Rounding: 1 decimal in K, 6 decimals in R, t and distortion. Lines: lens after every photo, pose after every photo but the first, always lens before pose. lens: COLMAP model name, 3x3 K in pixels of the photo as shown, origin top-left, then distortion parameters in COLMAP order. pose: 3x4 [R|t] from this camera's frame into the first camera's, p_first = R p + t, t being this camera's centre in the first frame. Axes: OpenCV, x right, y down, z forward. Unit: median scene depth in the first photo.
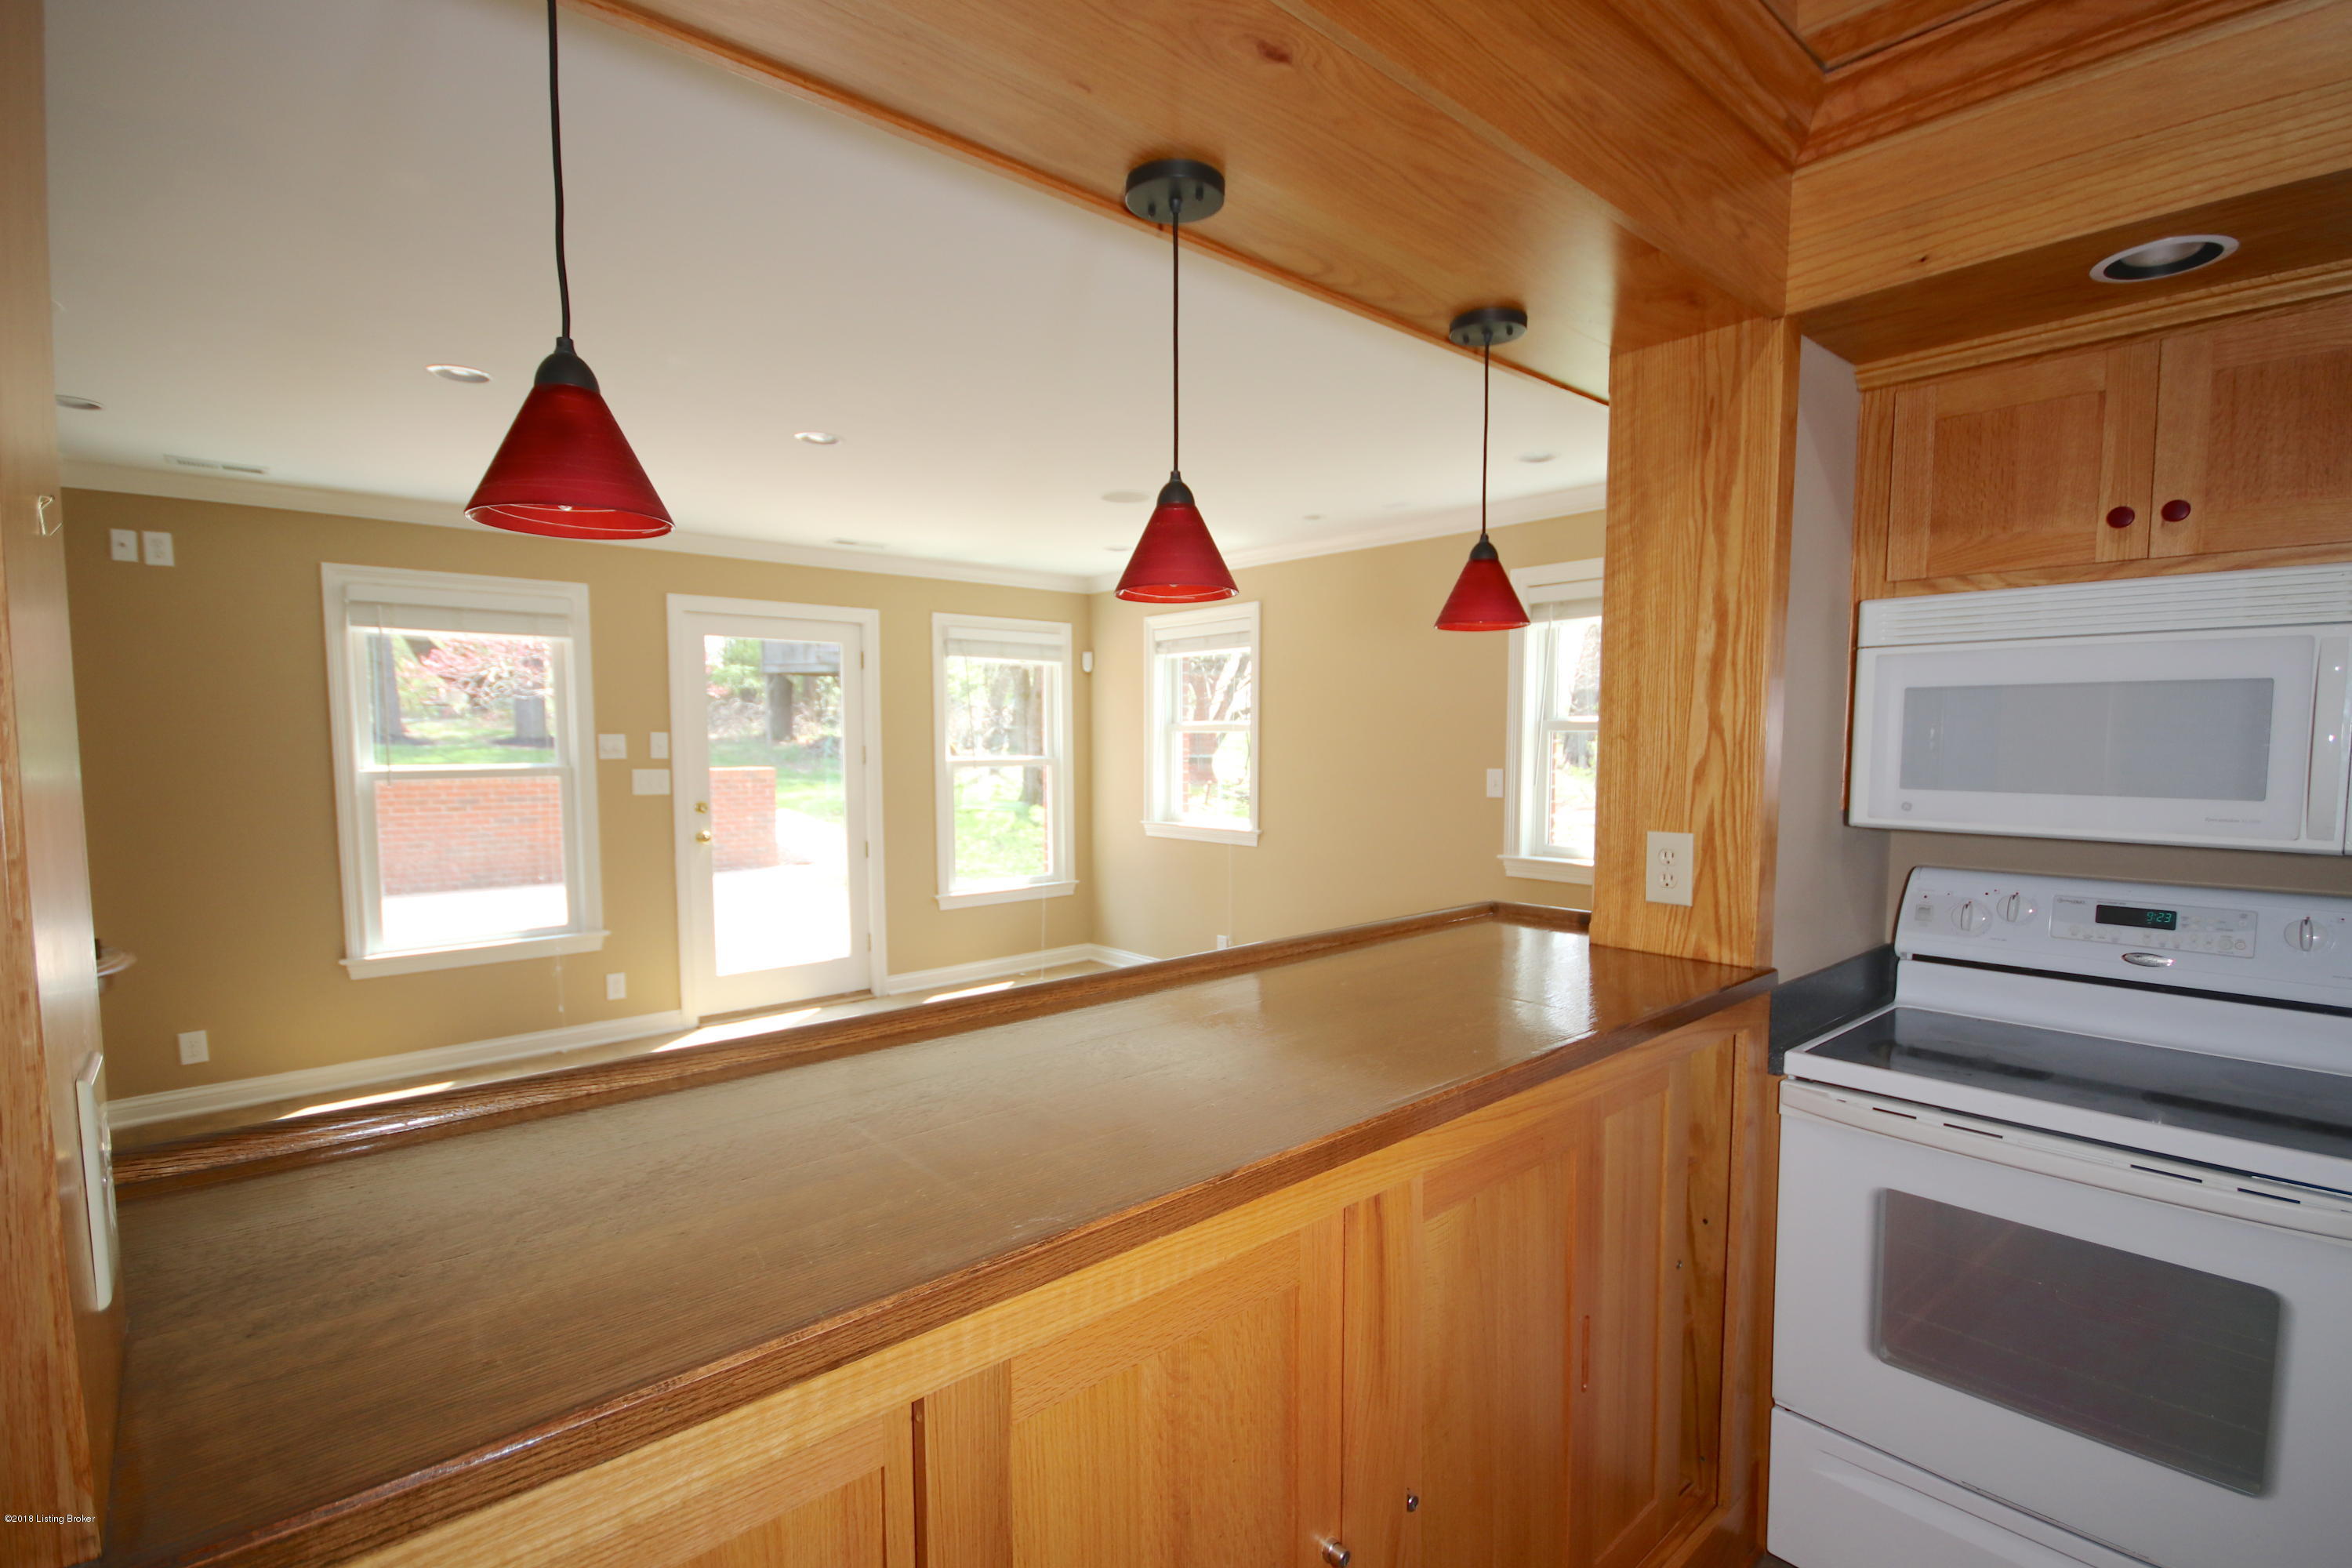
lens RADIAL K [[1082.9, 0, 1171.6], [0, 1082.9, 801.4], [0, 0, 1]] dist [0.001214, 0.000126]
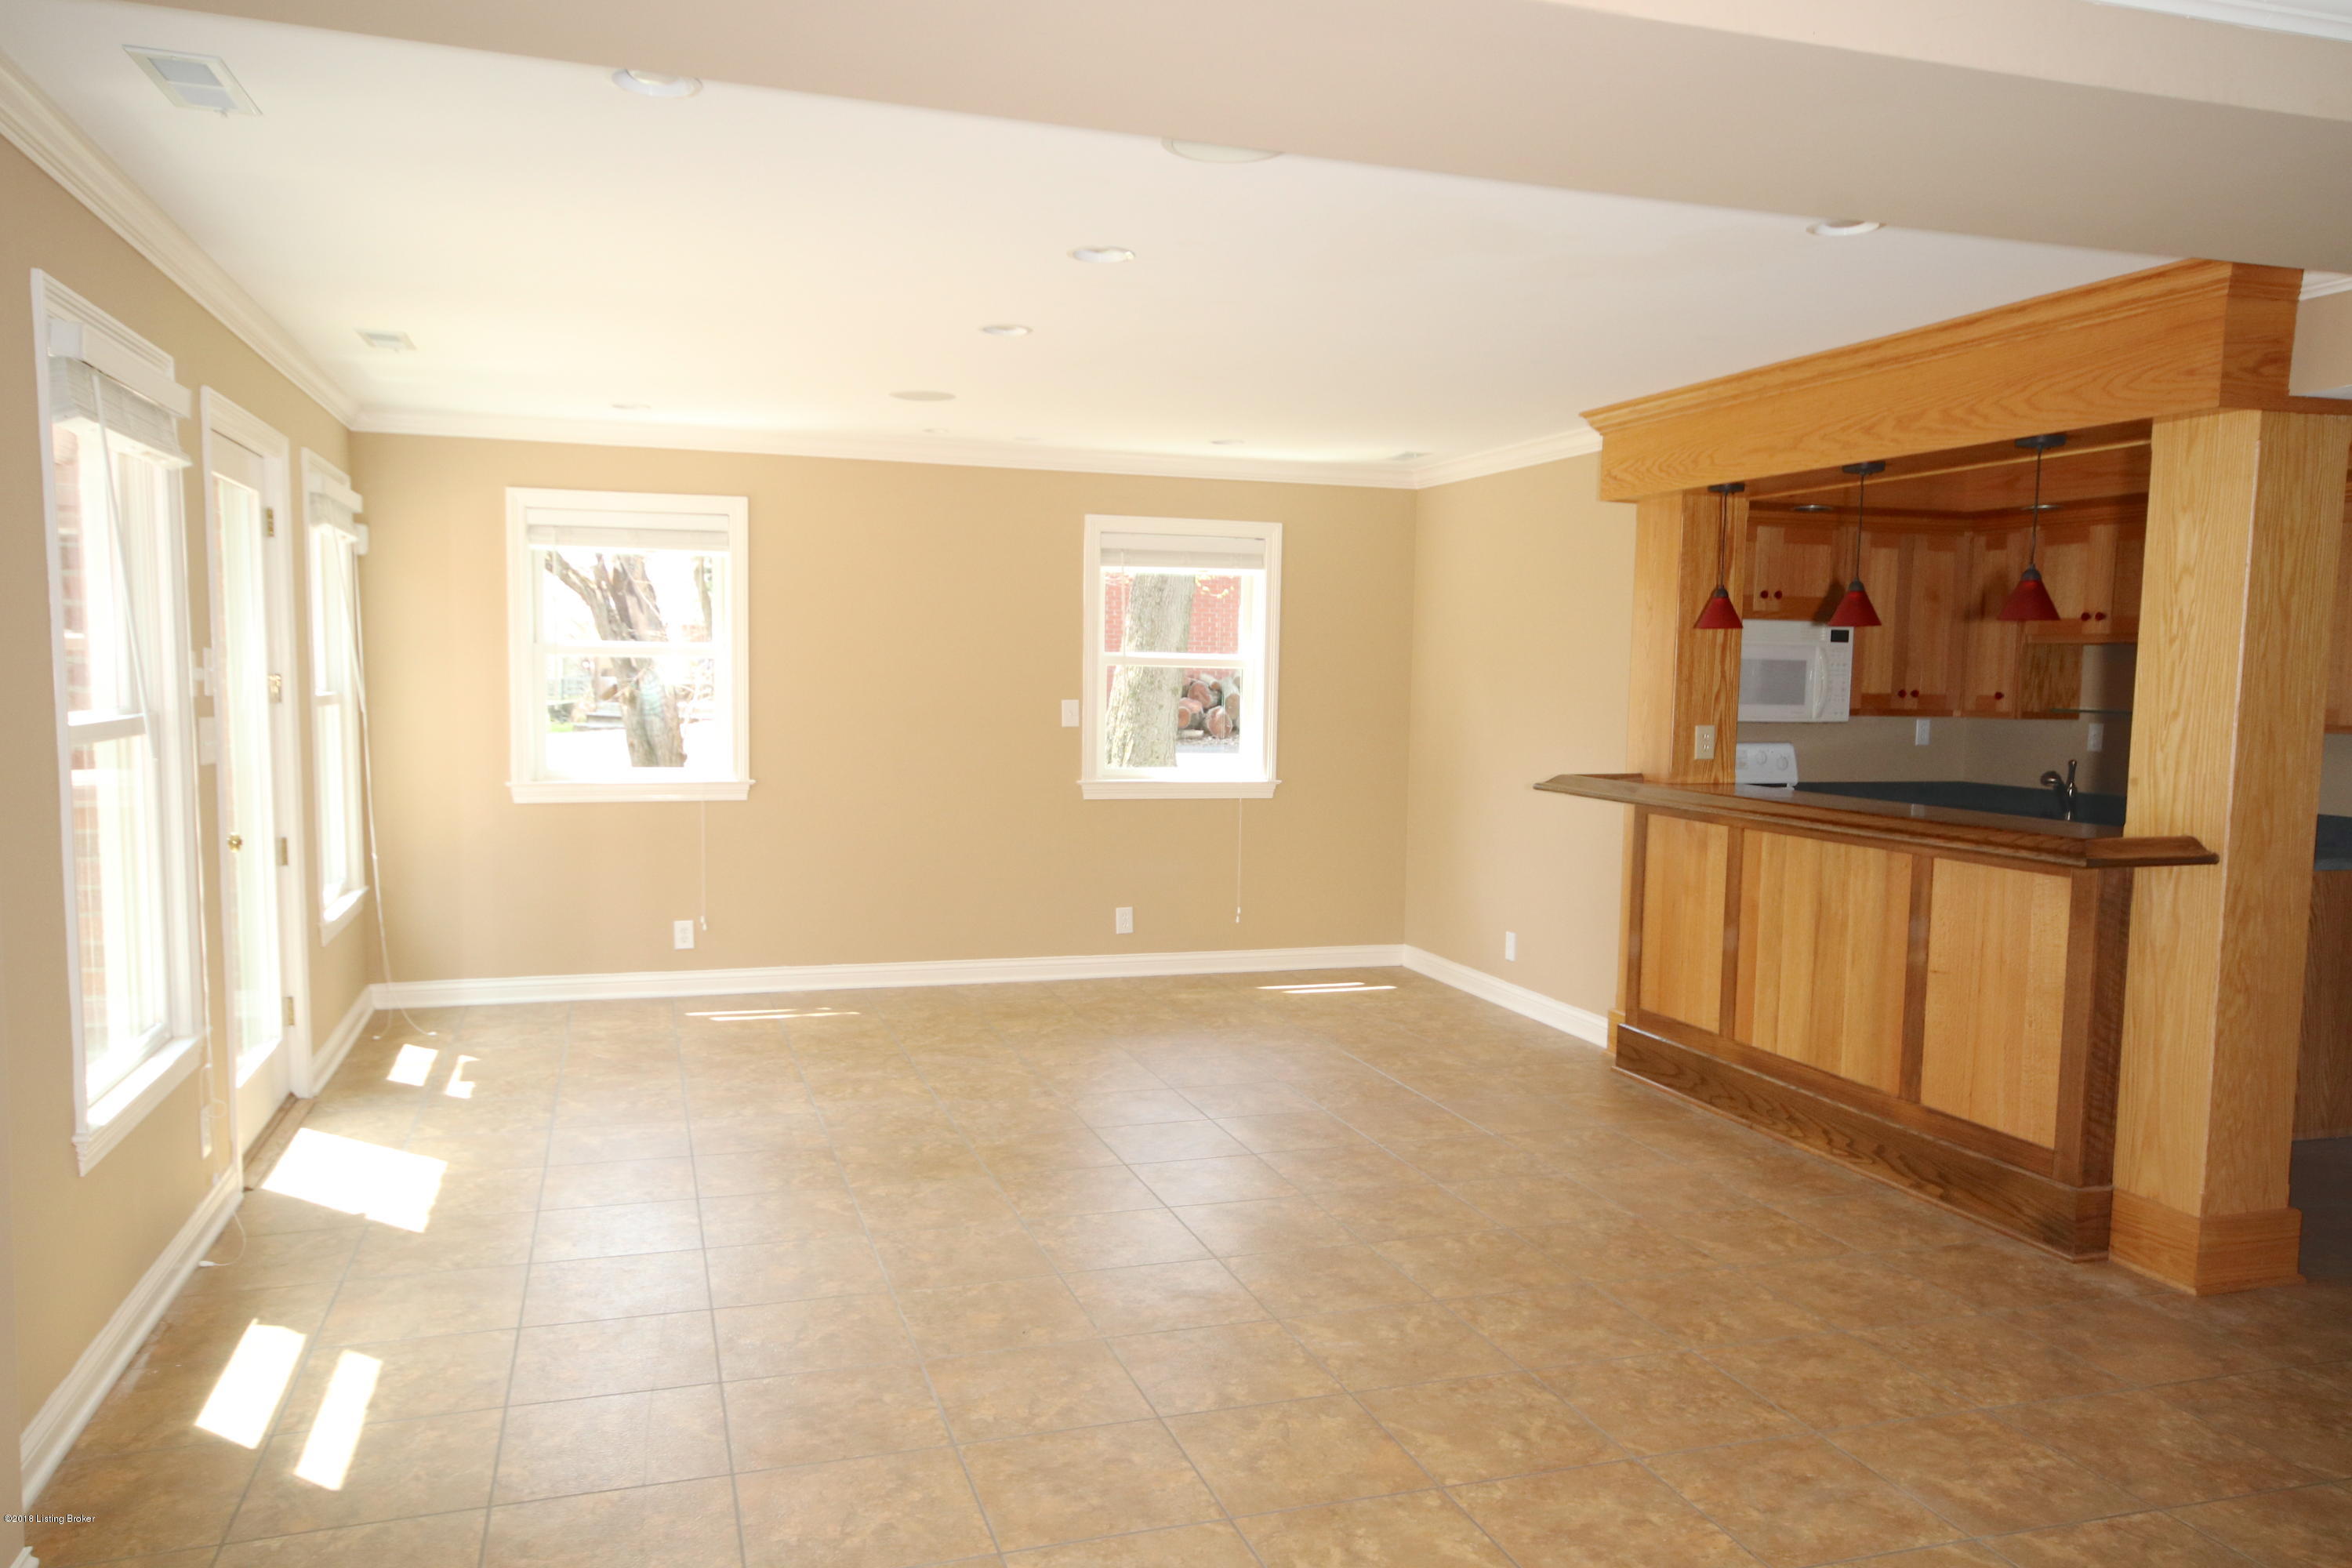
lens RADIAL K [[1668.4, 0, 1173.5], [0, 1668.4, 790.9], [0, 0, 1]] dist [0.001069, 0.000730]
pose [[0.385881, -0.059999, 0.920595, -2.876689], [0.038662, 0.998058, 0.048842, -0.042250], [-0.921738, 0.016745, 0.387451, 0.679725]]
